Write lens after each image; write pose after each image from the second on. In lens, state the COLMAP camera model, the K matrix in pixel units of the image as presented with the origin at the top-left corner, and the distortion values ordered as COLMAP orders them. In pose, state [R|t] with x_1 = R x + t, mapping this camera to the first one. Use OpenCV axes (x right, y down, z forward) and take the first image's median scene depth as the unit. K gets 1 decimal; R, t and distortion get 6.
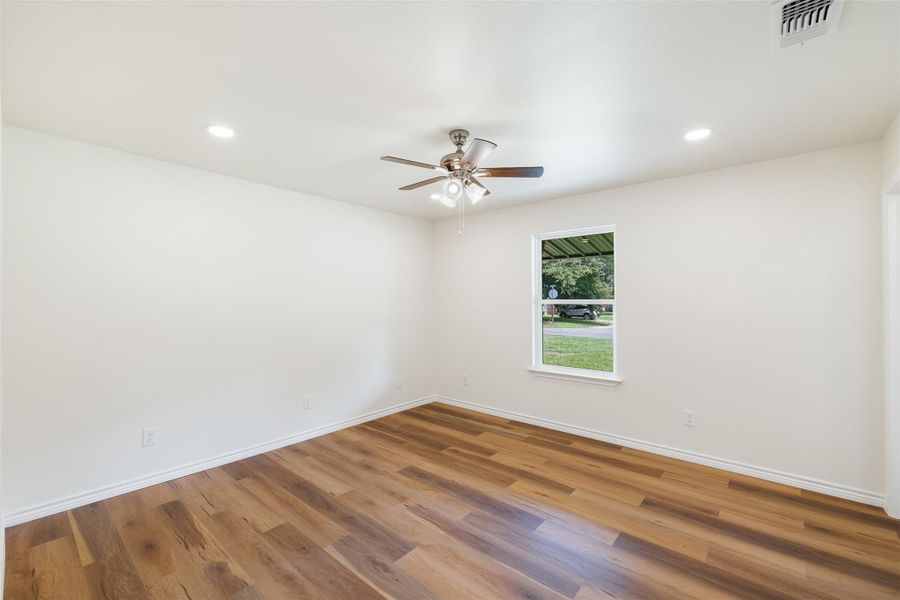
lens RADIAL K [[386.7, 0, 450.0], [0, 386.7, 300.0], [0, 0, 1]] dist [0.007033, -0.000196]
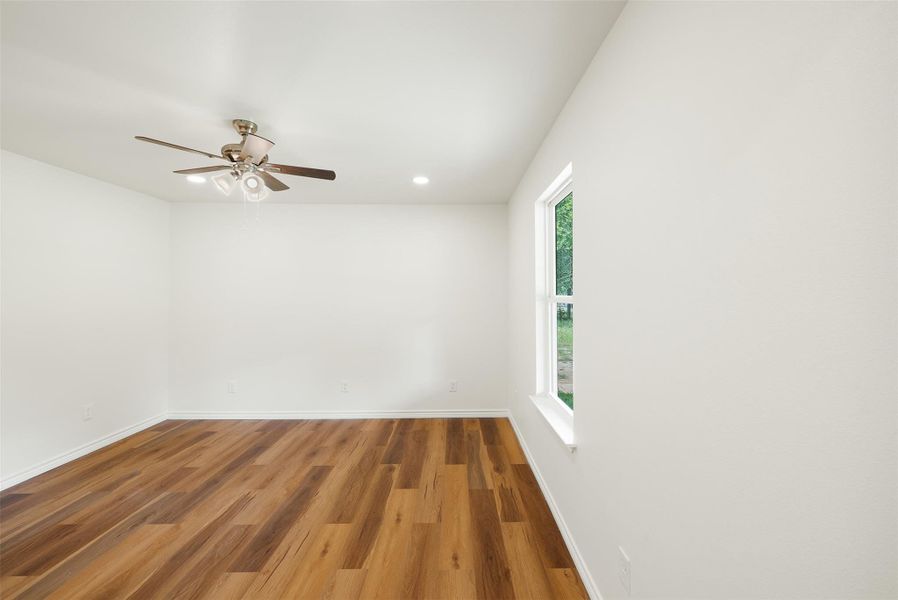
lens RADIAL K [[385.8, 0, 449.0], [0, 385.8, 300.0], [0, 0, 1]] dist [0.007033, -0.000196]
pose [[0.657113, 0.002313, -0.753789, 0.839279], [0.002152, 0.999985, 0.004944, 0.007188], [0.753789, -0.004871, 0.657098, 0.594615]]
